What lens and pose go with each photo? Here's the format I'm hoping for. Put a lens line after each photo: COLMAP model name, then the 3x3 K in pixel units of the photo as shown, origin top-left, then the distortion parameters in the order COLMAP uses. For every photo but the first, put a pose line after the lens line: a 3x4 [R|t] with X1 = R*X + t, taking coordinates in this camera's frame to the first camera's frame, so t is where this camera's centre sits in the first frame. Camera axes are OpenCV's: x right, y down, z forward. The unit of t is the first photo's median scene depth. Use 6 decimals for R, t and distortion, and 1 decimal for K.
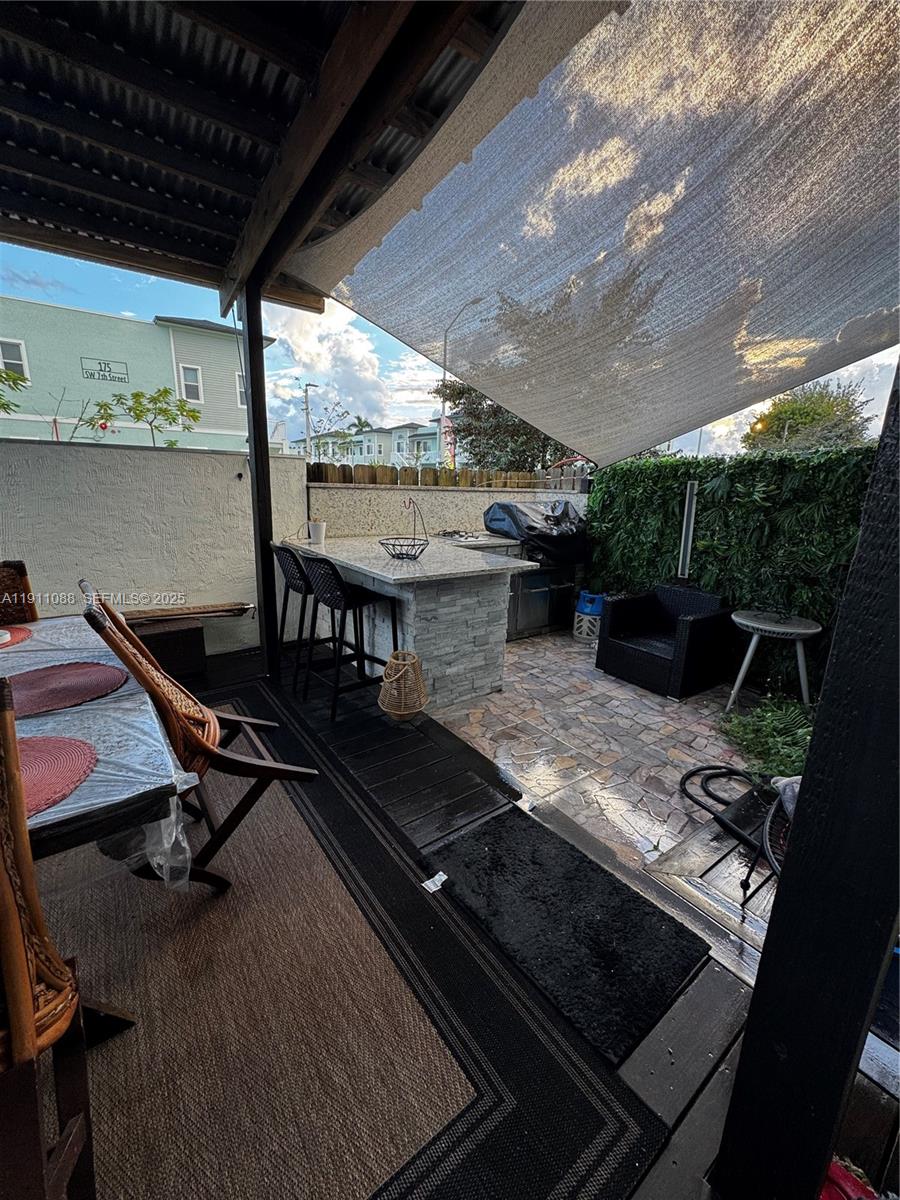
lens RADIAL K [[482.2, 0, 450.0], [0, 482.2, 600.0], [0, 0, 1]] dist [-0.001379, 0.000528]
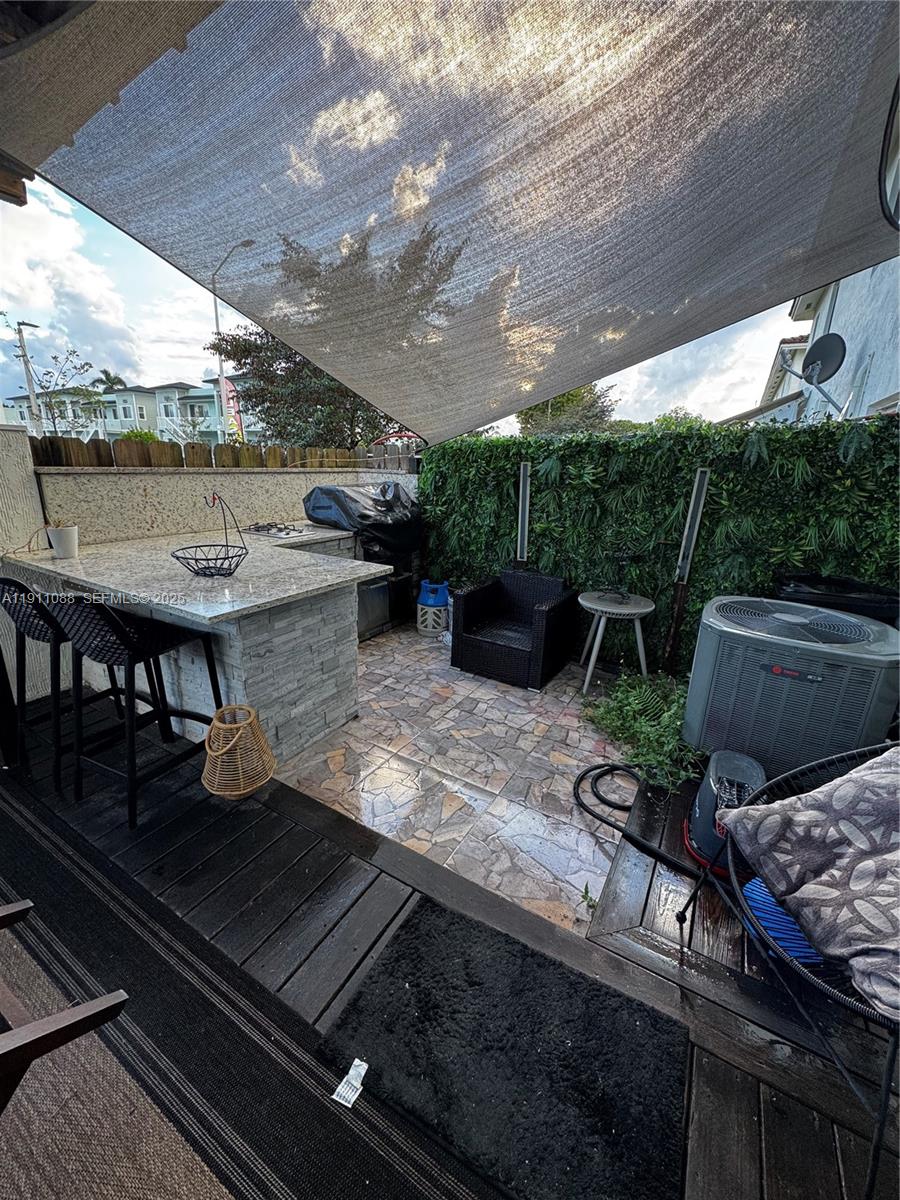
lens RADIAL K [[482.2, 0, 450.0], [0, 482.2, 600.0], [0, 0, 1]] dist [-0.001379, 0.000528]
pose [[0.919829, -0.111806, 0.376051, -0.038661], [0.089802, 0.993086, 0.075603, -0.061945], [-0.381904, -0.035771, 0.923509, 0.159394]]
